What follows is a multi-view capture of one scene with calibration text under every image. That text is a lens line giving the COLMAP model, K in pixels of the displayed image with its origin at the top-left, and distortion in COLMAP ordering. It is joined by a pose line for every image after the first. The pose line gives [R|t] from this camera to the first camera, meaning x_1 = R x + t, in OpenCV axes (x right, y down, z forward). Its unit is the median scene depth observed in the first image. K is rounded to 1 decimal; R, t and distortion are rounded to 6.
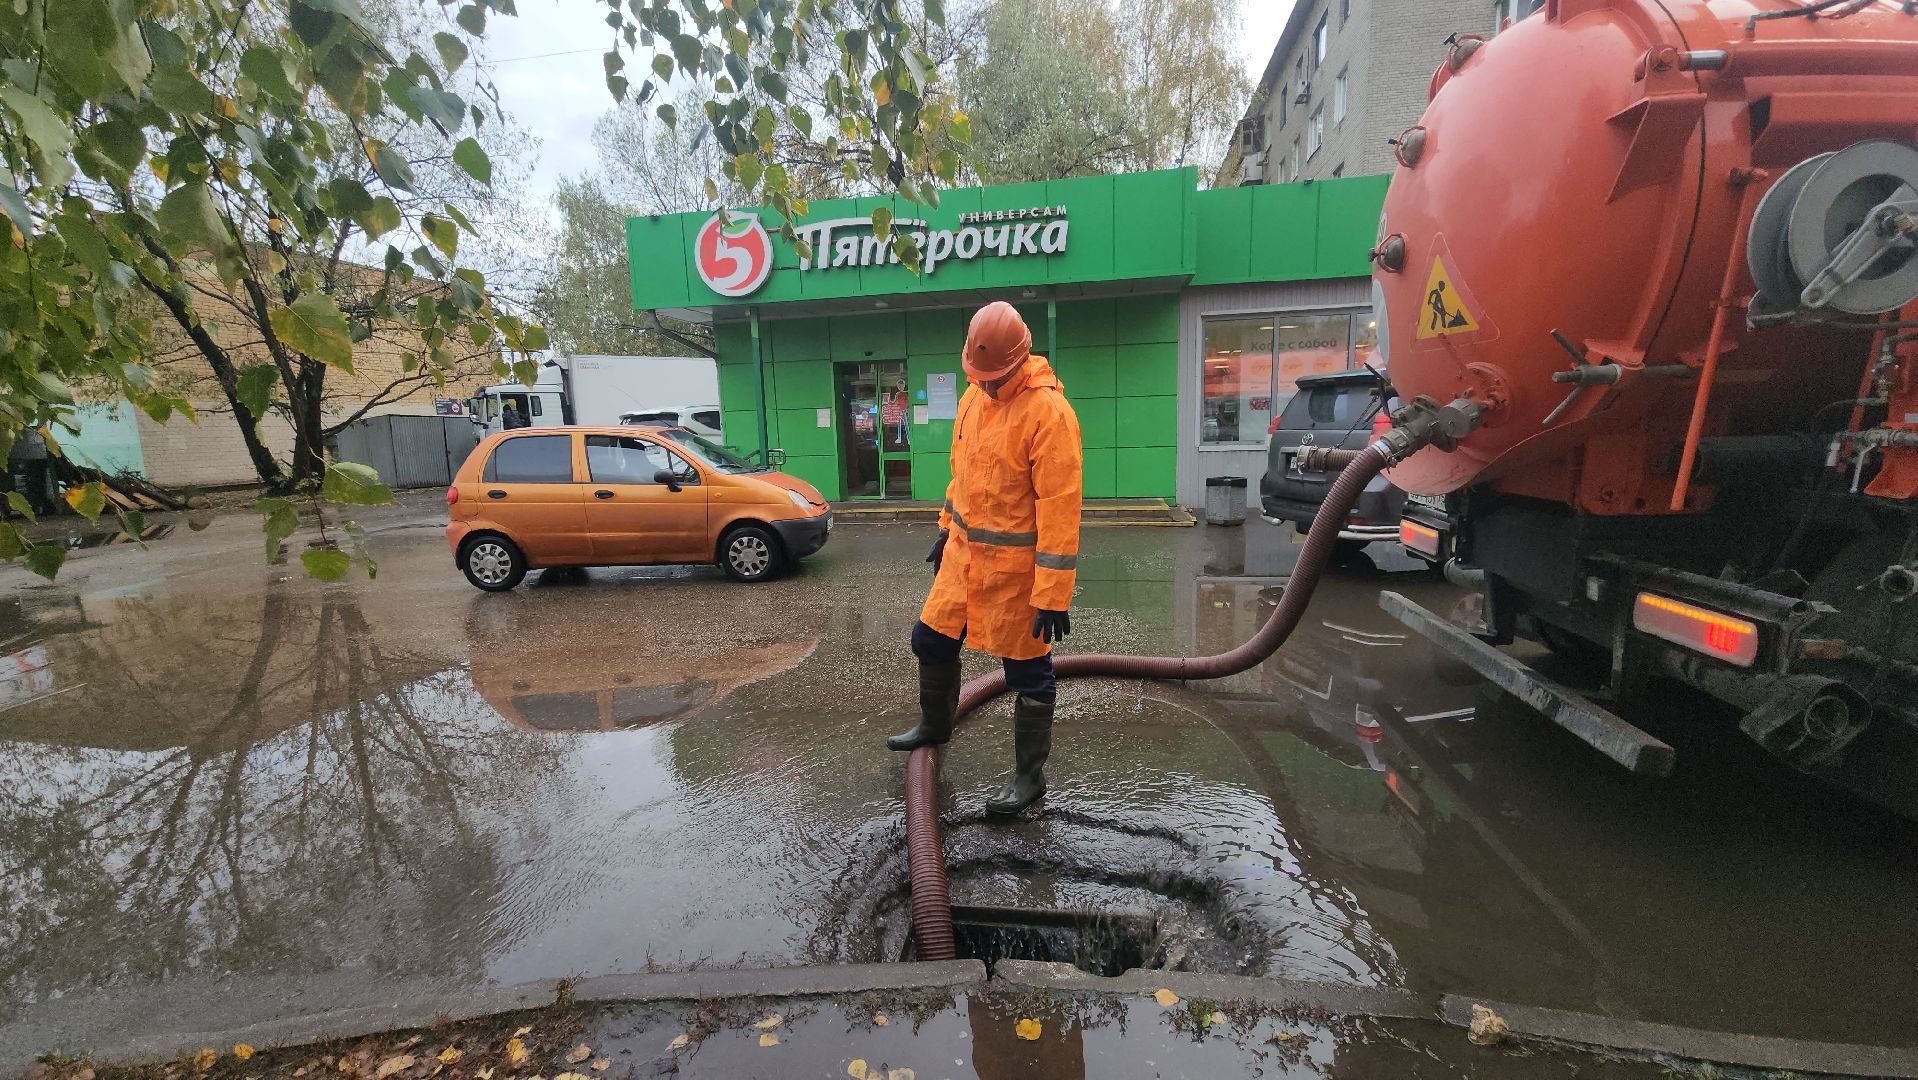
lens RADIAL K [[772.3, 0, 960.3], [0, 772.3, 550.8], [0, 0, 1]] dist [0.002935, -0.008204]
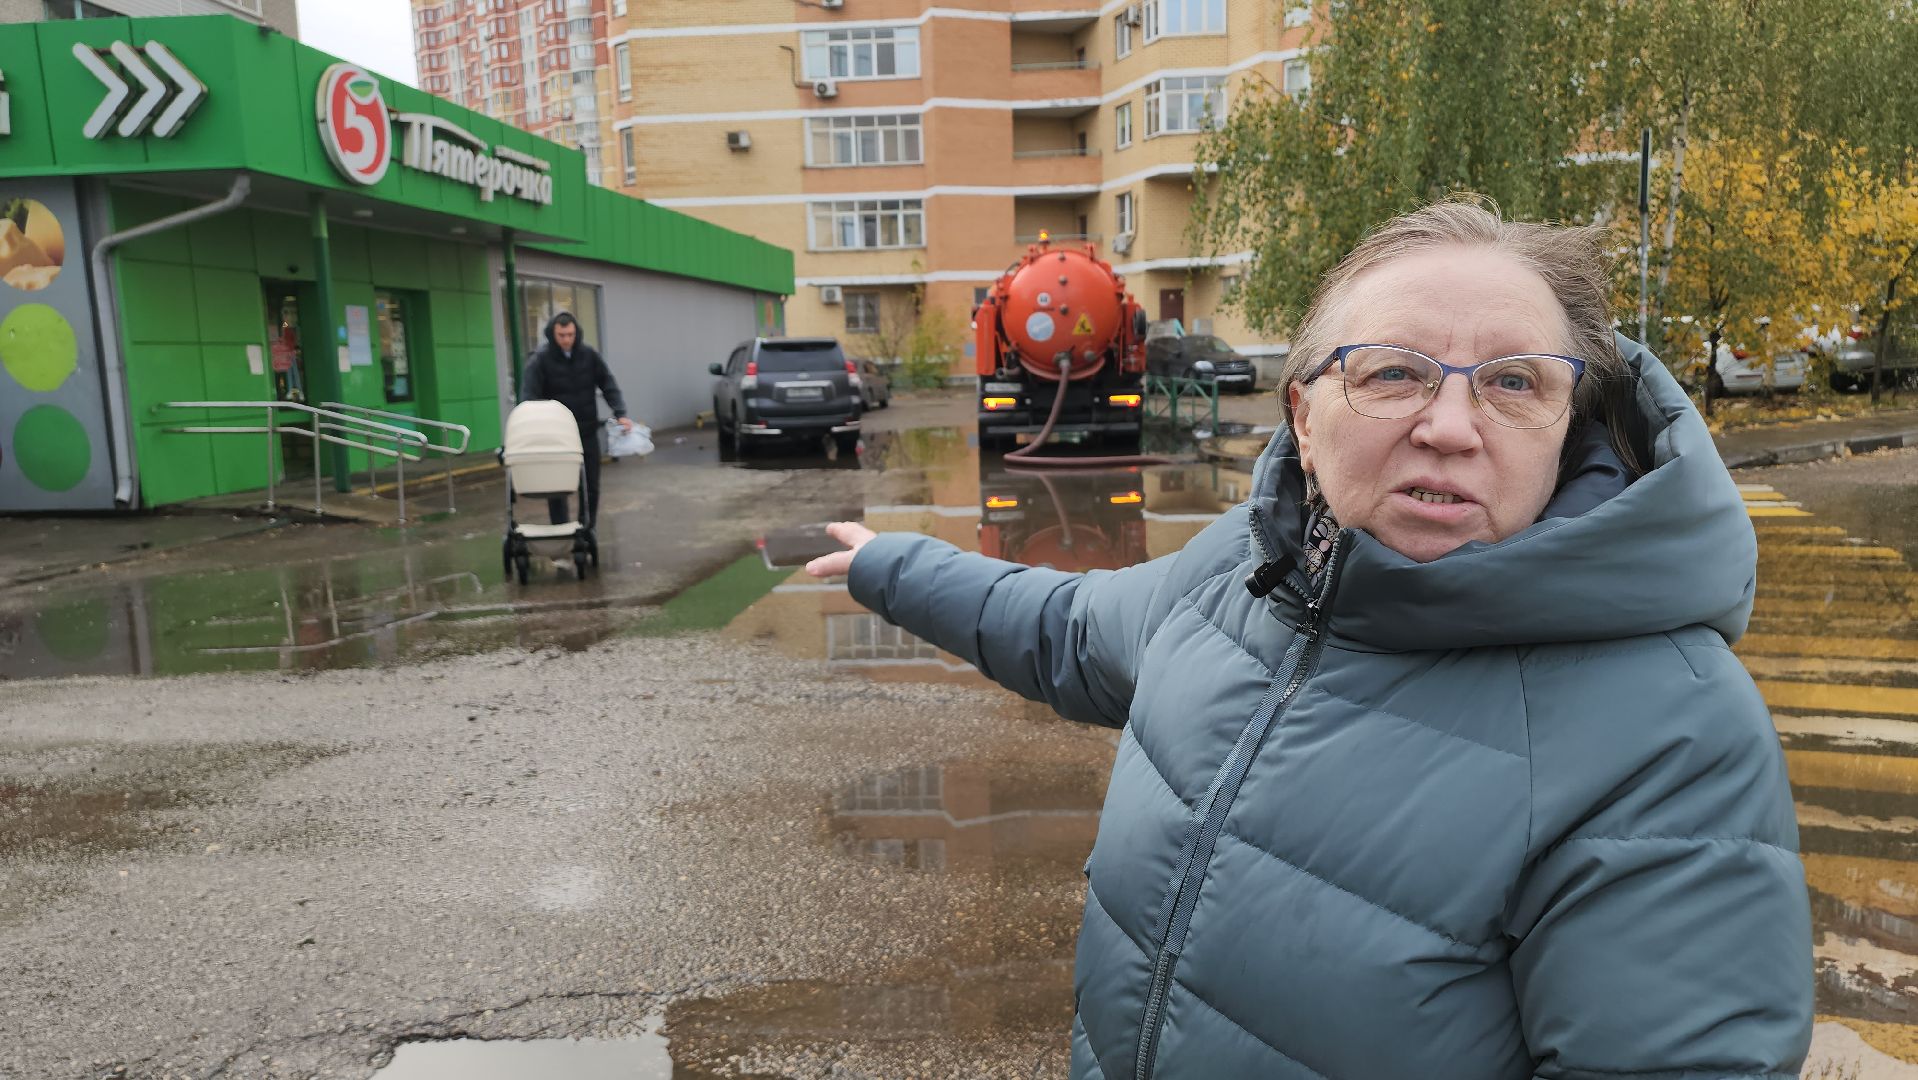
lens RADIAL K [[1265.9, 0, 960.8], [0, 1265.9, 529.2], [0, 0, 1]] dist [0.105285, -0.100781]
pose [[-0.090843, -0.102608, 0.990565, -1.634361], [0.192050, 0.974201, 0.118526, -0.059275], [-0.977172, 0.201006, -0.068794, 0.645557]]
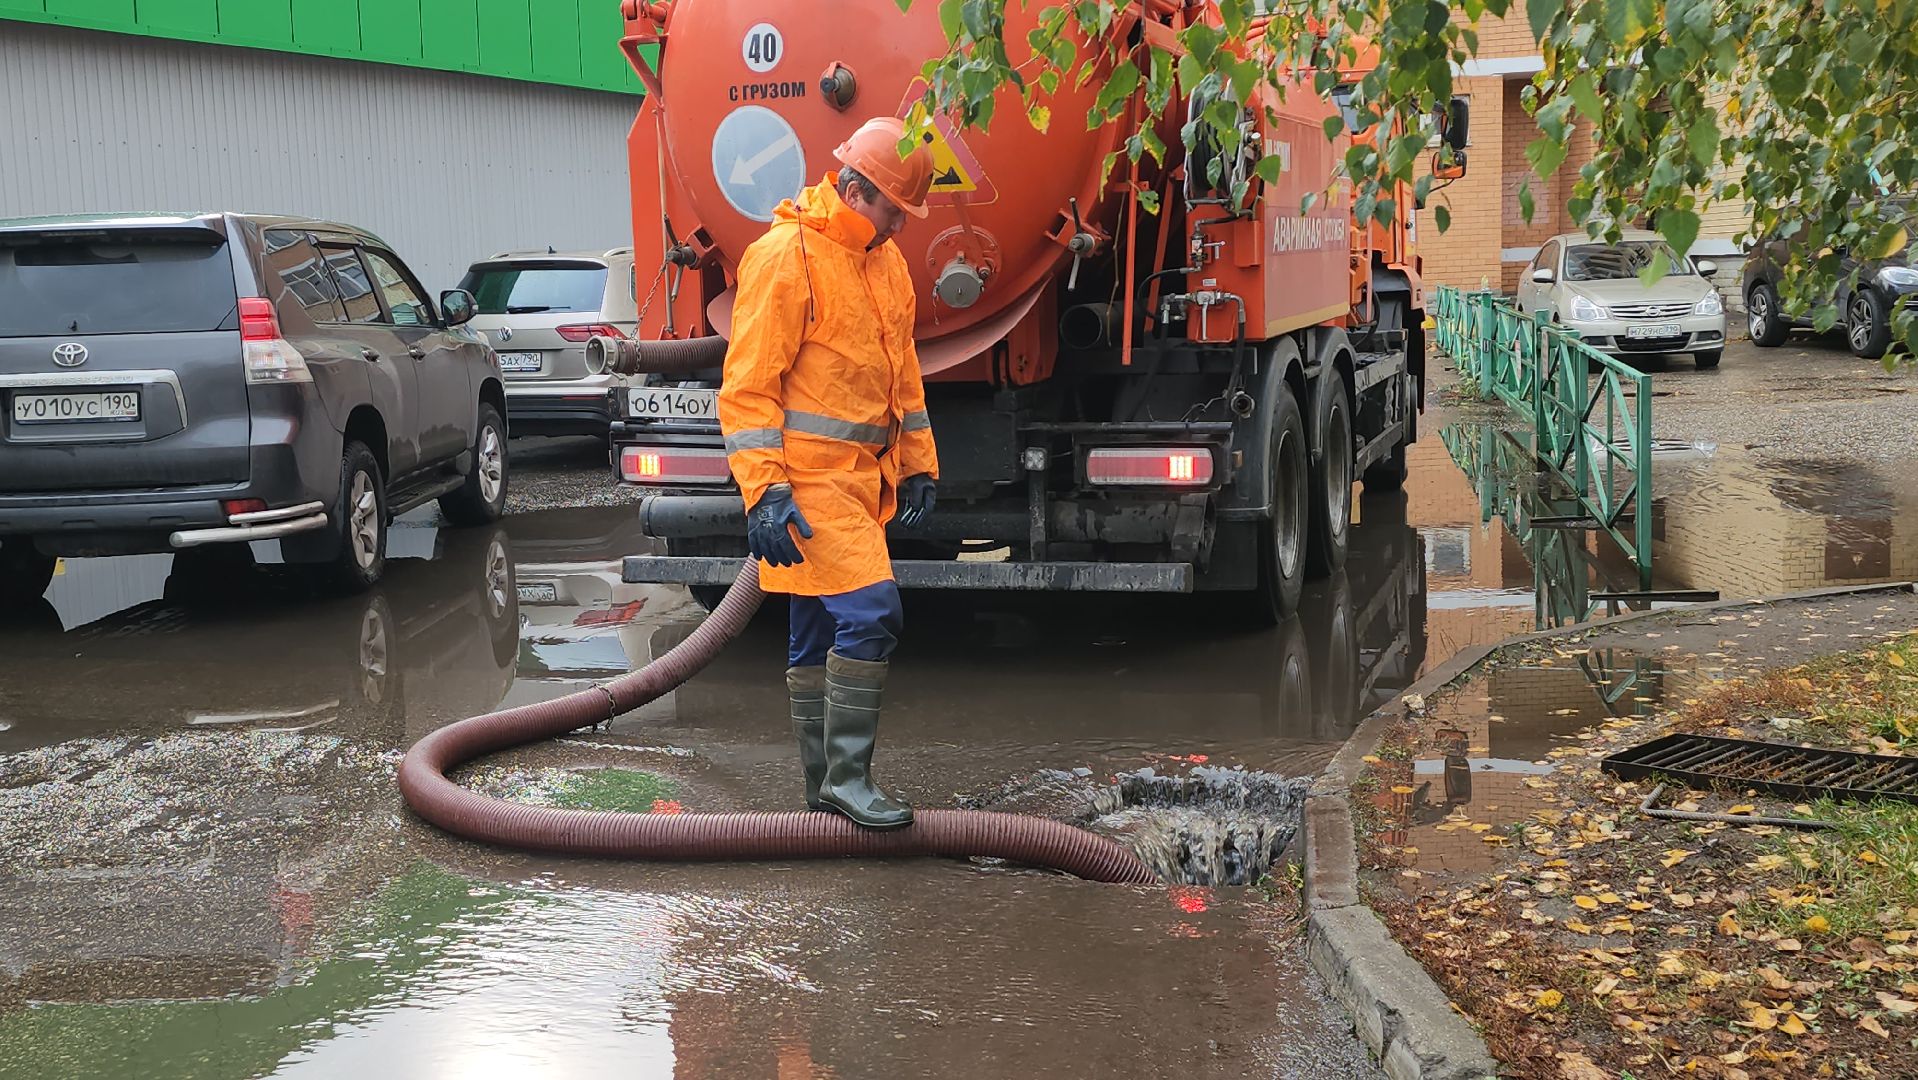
lens RADIAL K [[2130.8, 0, 959.0], [0, 2130.8, 540.0], [0, 0, 1]] dist [0.075366, -0.013865]
pose [[0.205216, -0.102347, 0.973351, -0.519384], [0.184091, 0.980803, 0.064318, -0.011667], [-0.961248, 0.165986, 0.220117, 0.139997]]
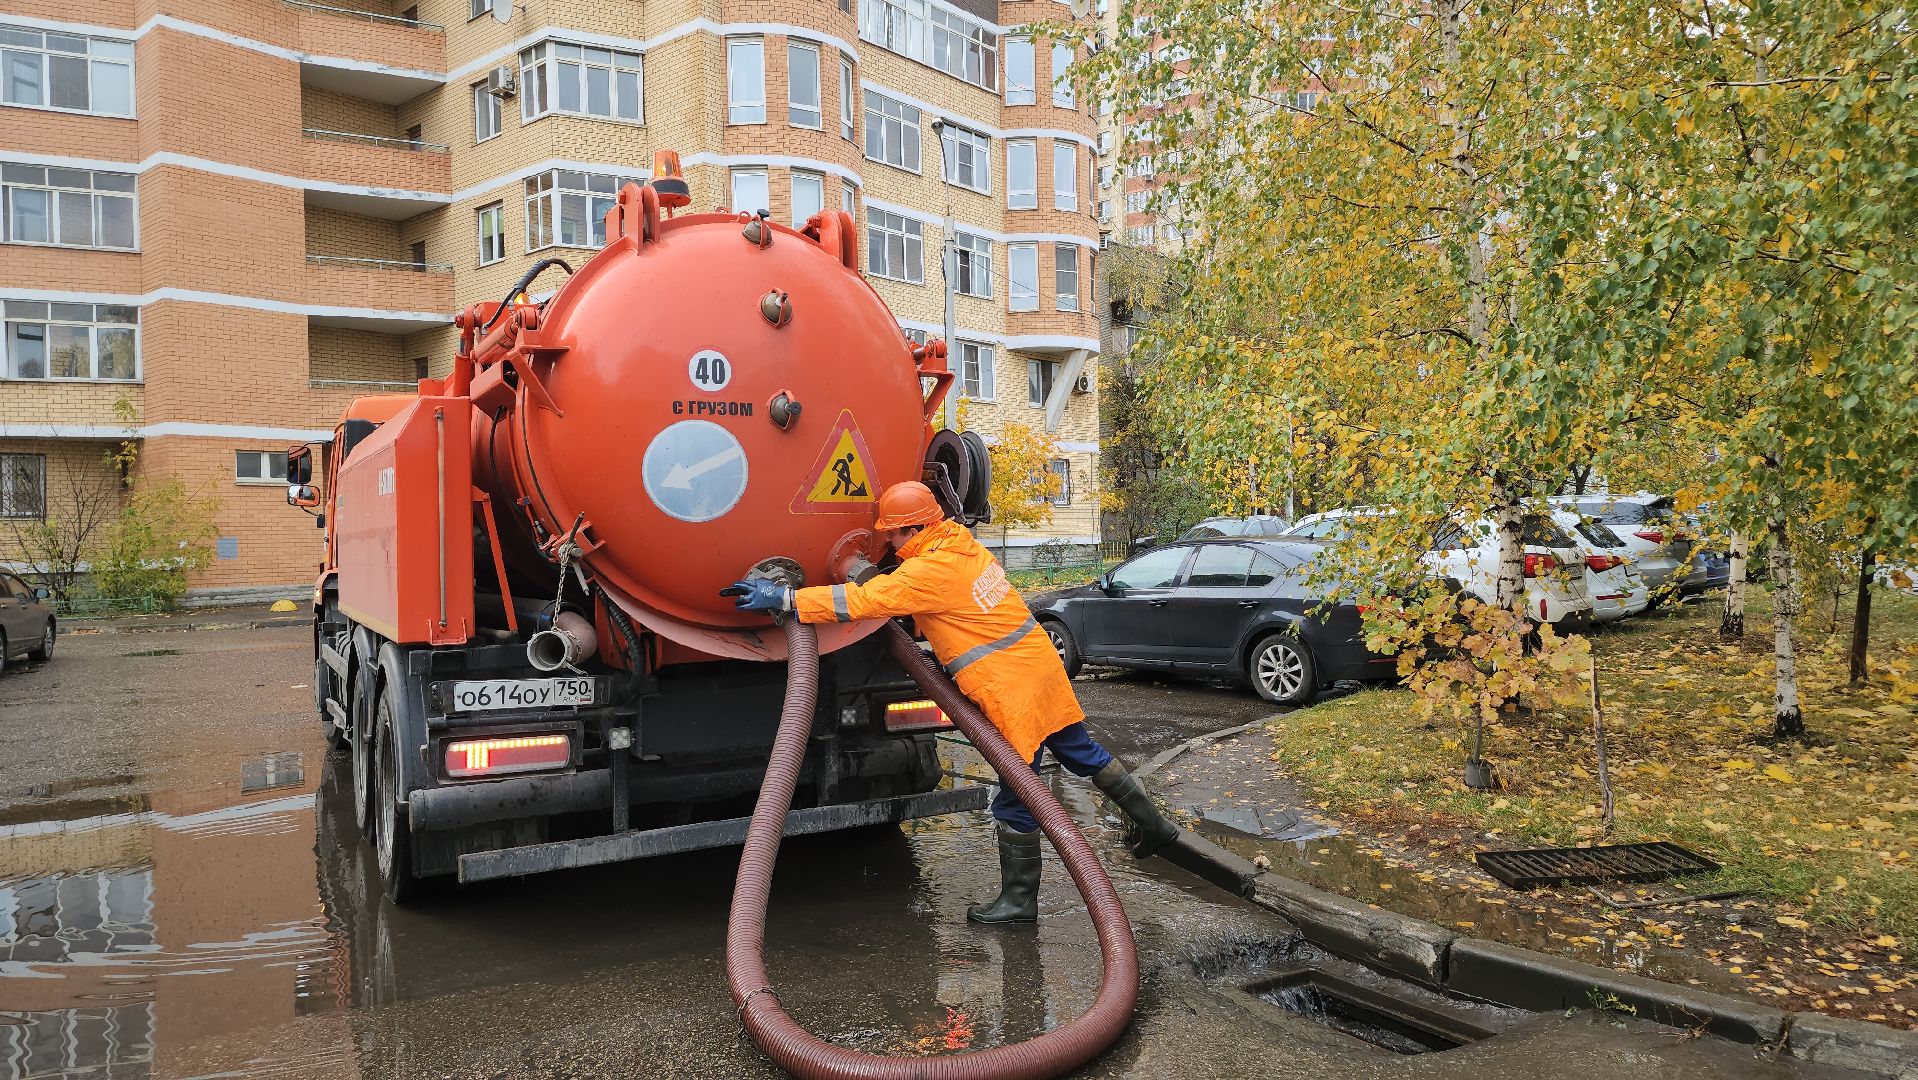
lens RADIAL K [[1254.0, 0, 977.8], [0, 1254.0, 531.6], [0, 0, 1]] dist [0.075789, -0.062954]
pose [[-0.601639, 0.046237, 0.797429, -0.254300], [0.172105, 0.982378, 0.072887, -0.098200], [-0.780007, 0.181093, -0.598995, 0.559443]]
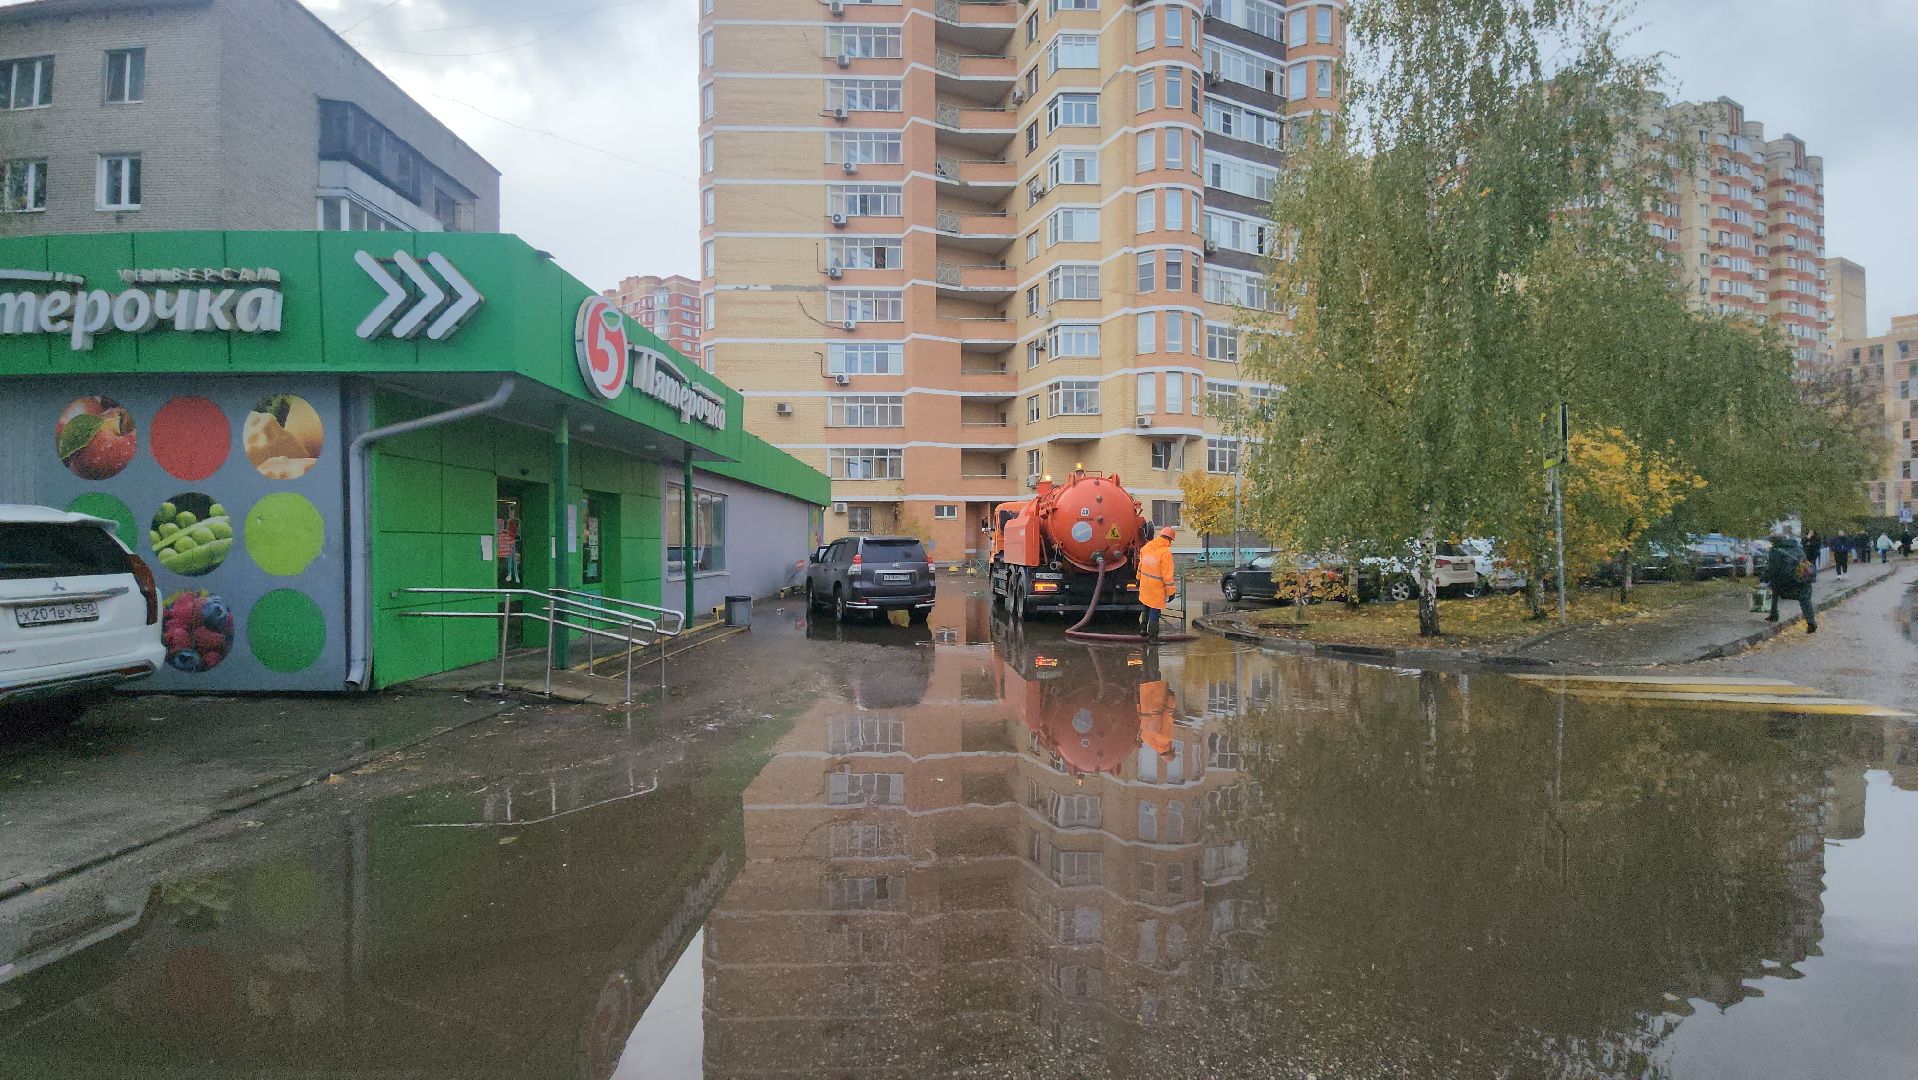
lens RADIAL K [[772.3, 0, 960.3], [0, 772.3, 550.8], [0, 0, 1]] dist [0.002935, -0.008204]
pose [[-0.196522, 0.025980, 0.980155, -1.215965], [0.170762, 0.985279, 0.008122, -0.121238], [-0.965515, 0.168969, -0.198065, 0.876866]]
